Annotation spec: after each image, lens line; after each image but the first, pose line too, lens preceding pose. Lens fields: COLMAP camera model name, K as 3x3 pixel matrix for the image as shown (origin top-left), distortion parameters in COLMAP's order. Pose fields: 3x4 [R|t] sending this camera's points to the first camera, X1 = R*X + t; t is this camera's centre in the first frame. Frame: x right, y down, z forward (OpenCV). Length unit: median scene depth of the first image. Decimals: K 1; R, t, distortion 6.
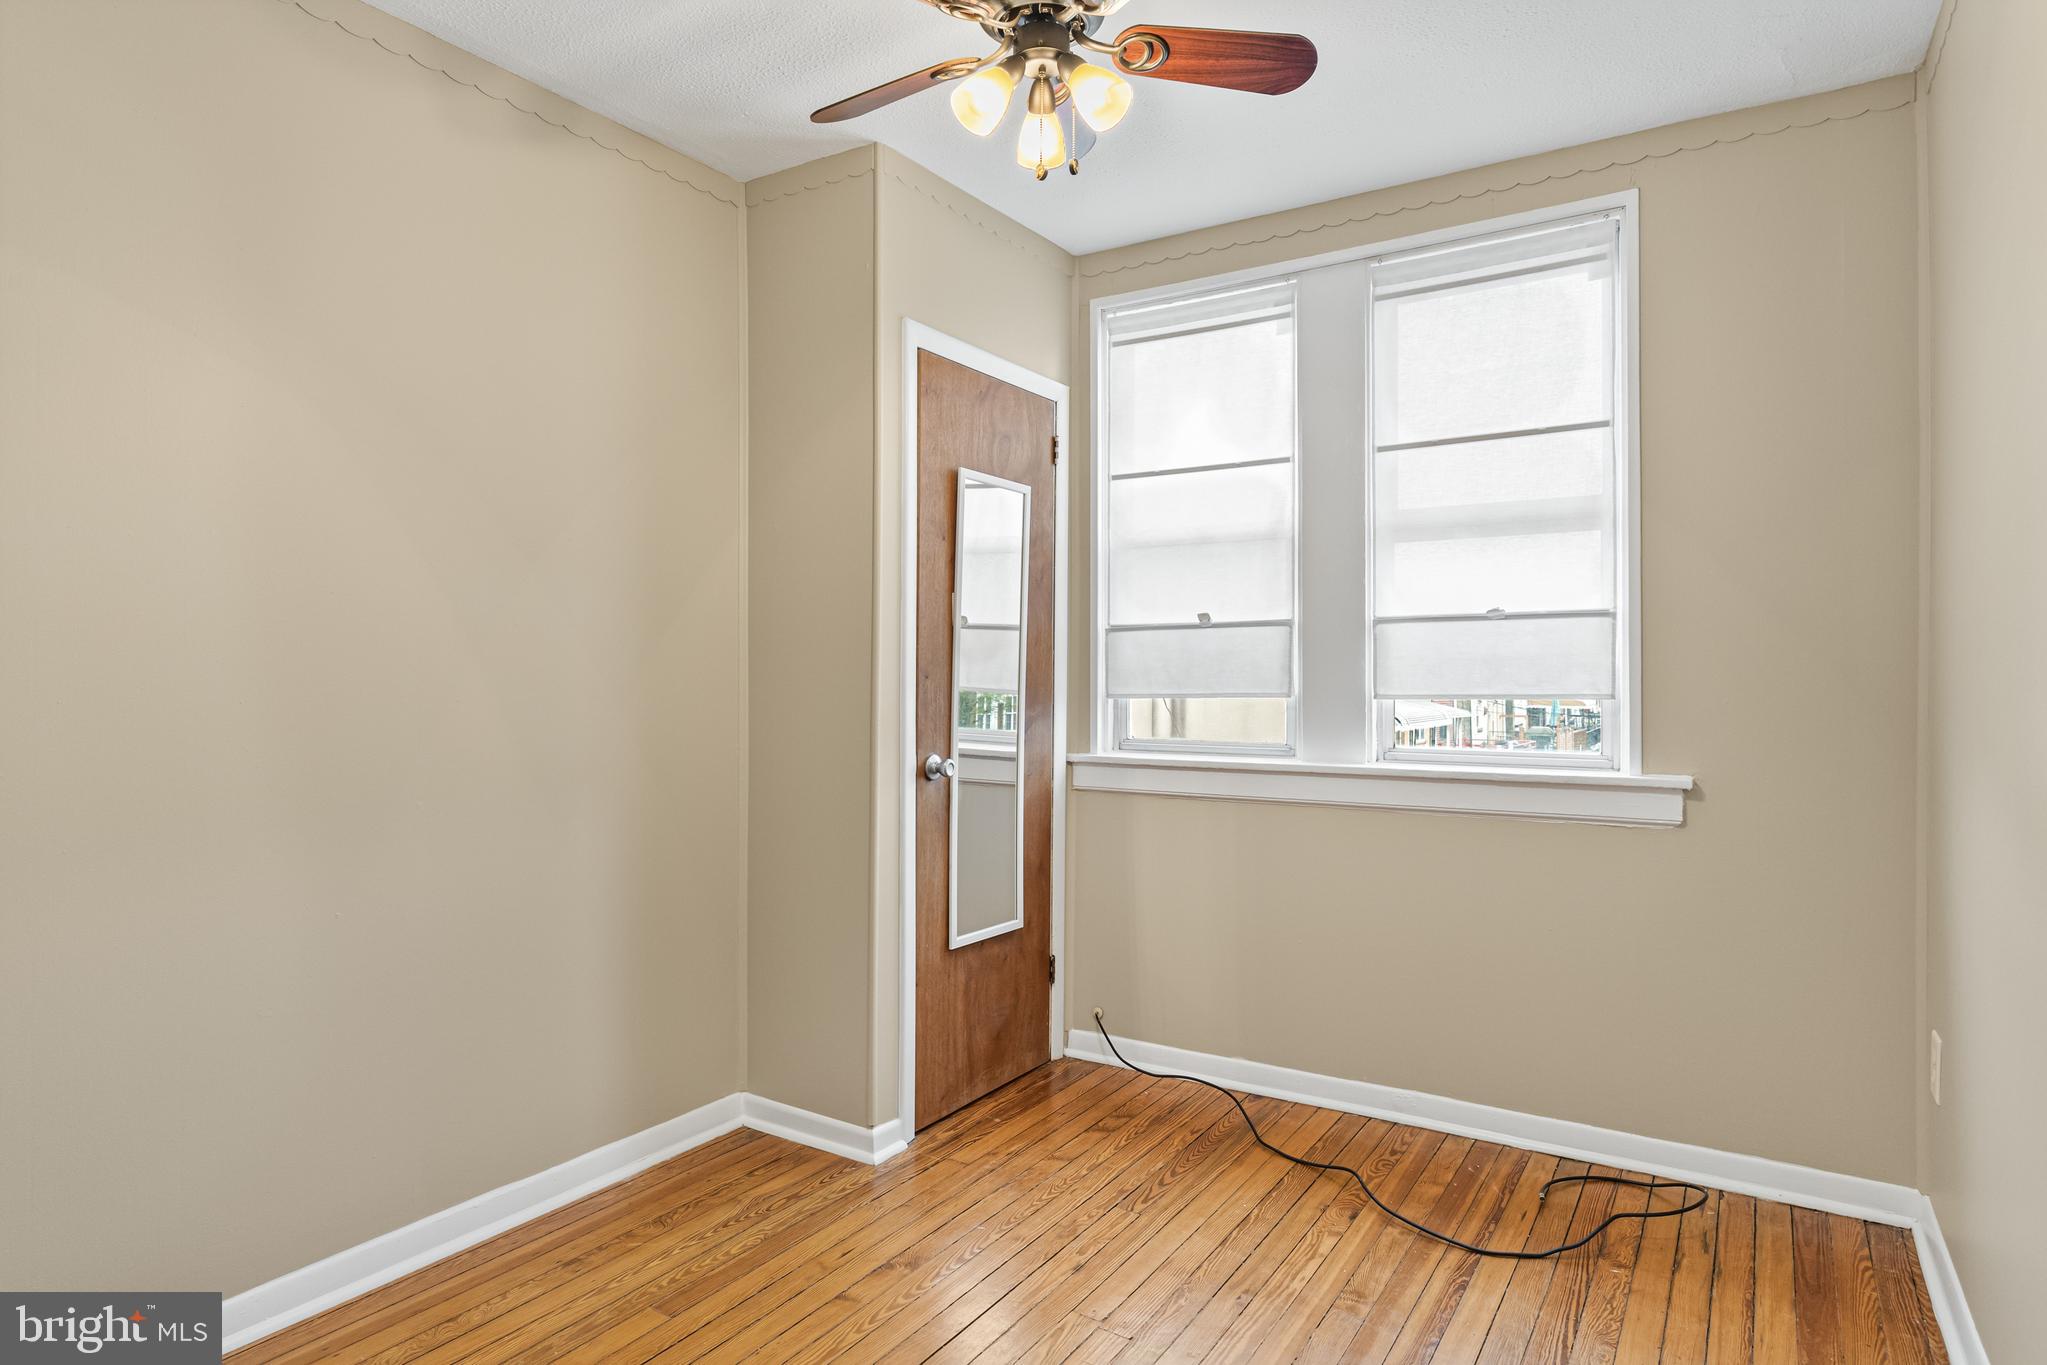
lens RADIAL K [[1135.2, 0, 1023.5], [0, 1135.2, 682.5], [0, 0, 1]] dist [-0.000129, 0.000052]
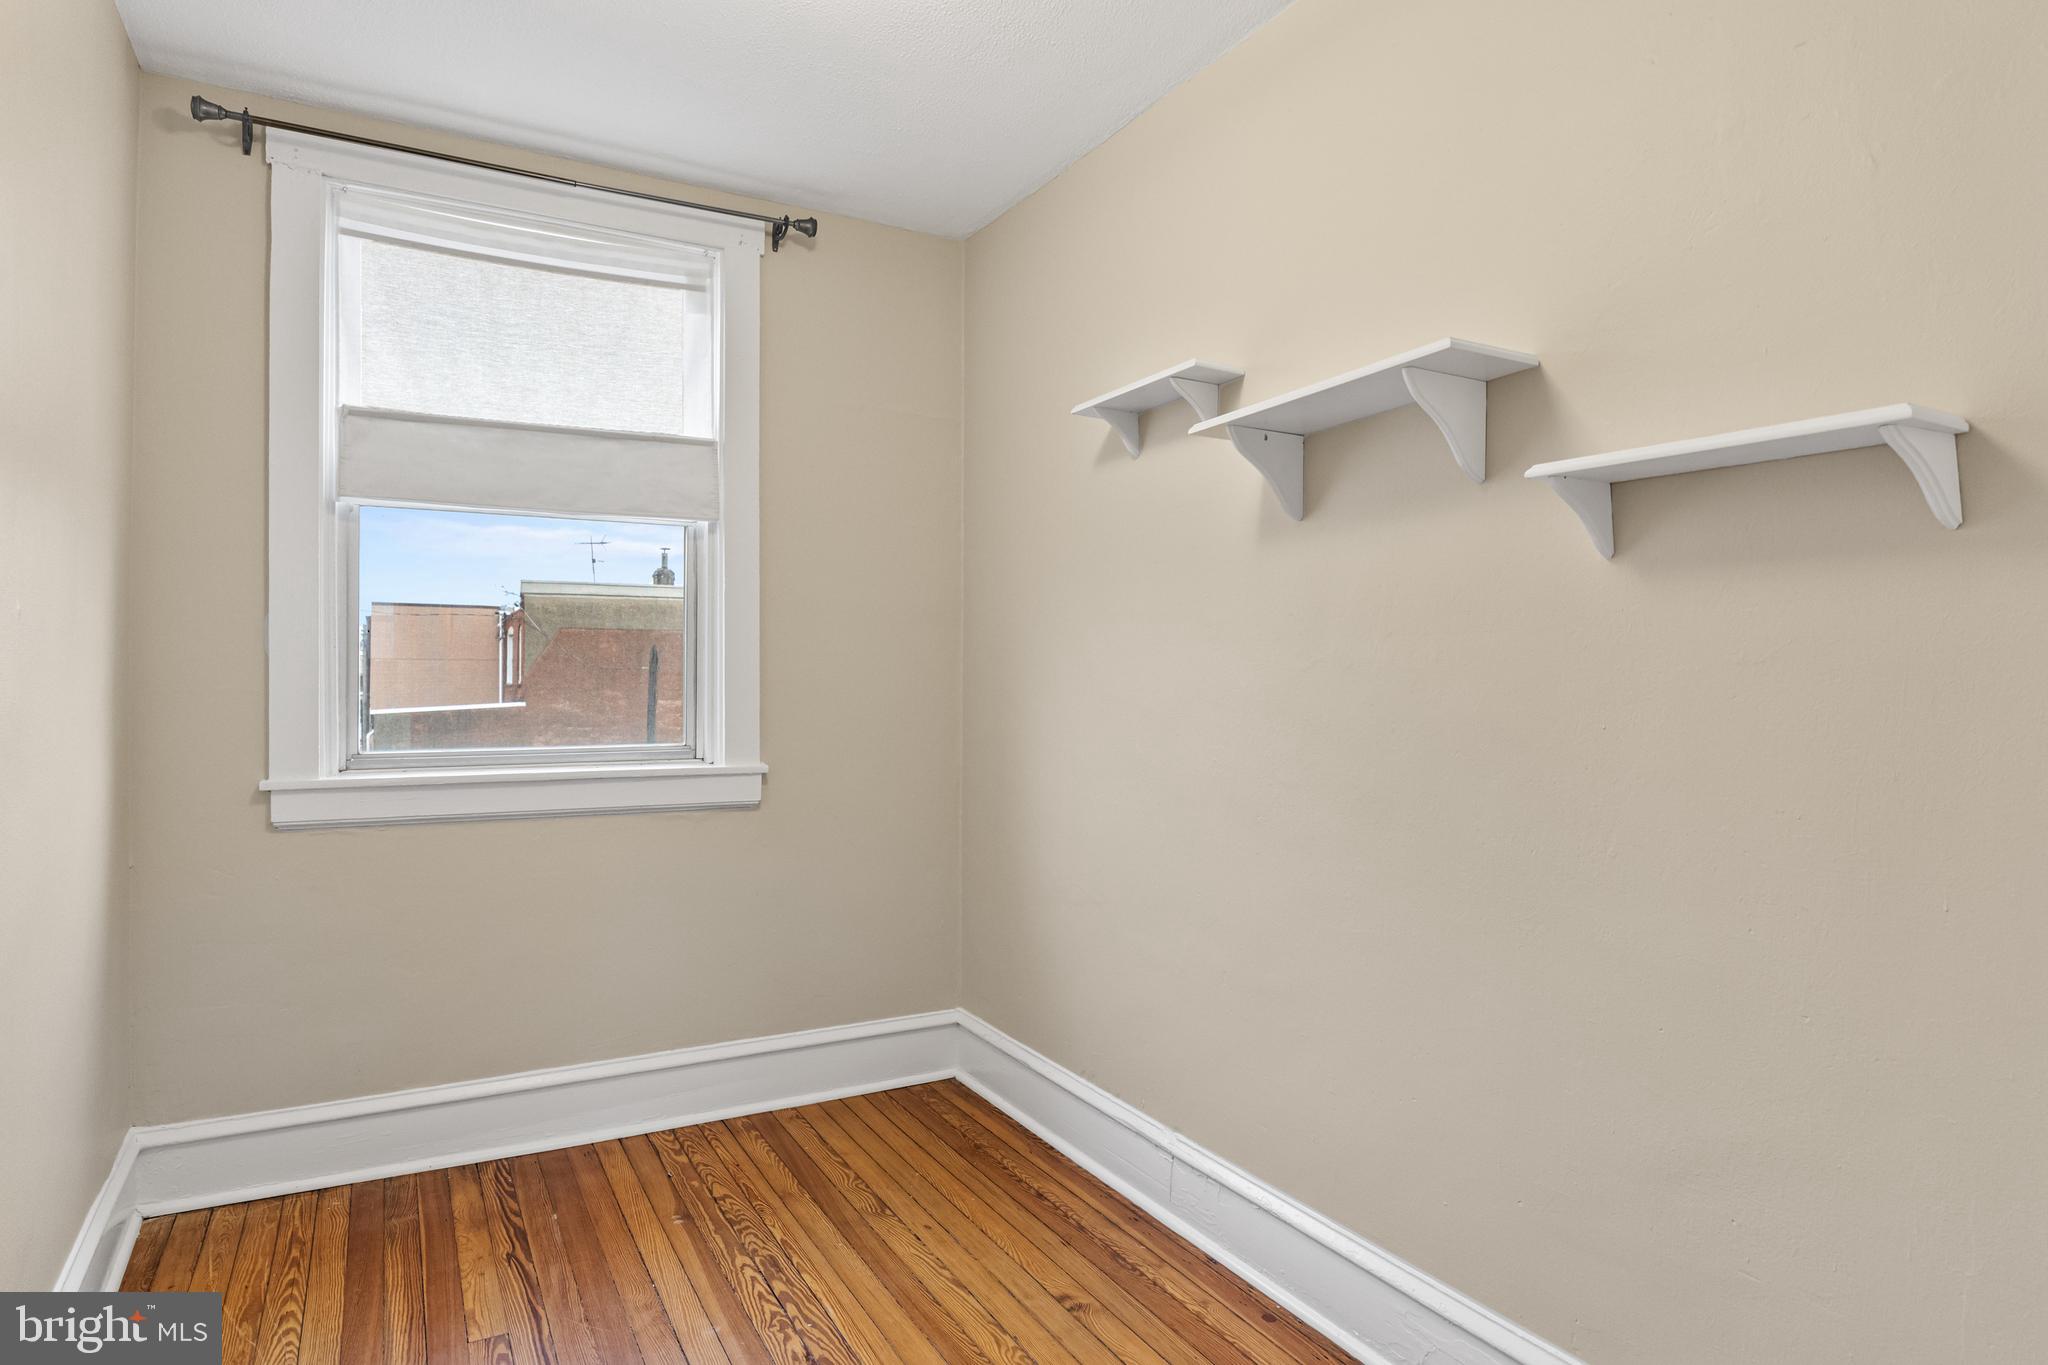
lens RADIAL K [[1135.8, 0, 1024.0], [0, 1135.8, 682.5], [0, 0, 1]] dist [-0.000129, 0.000052]
pose [[0.465422, 0.002849, 0.885084, -0.326449], [-0.006162, 0.999981, 0.000021, -0.002164], [-0.885068, -0.005464, 0.465430, 0.219269]]
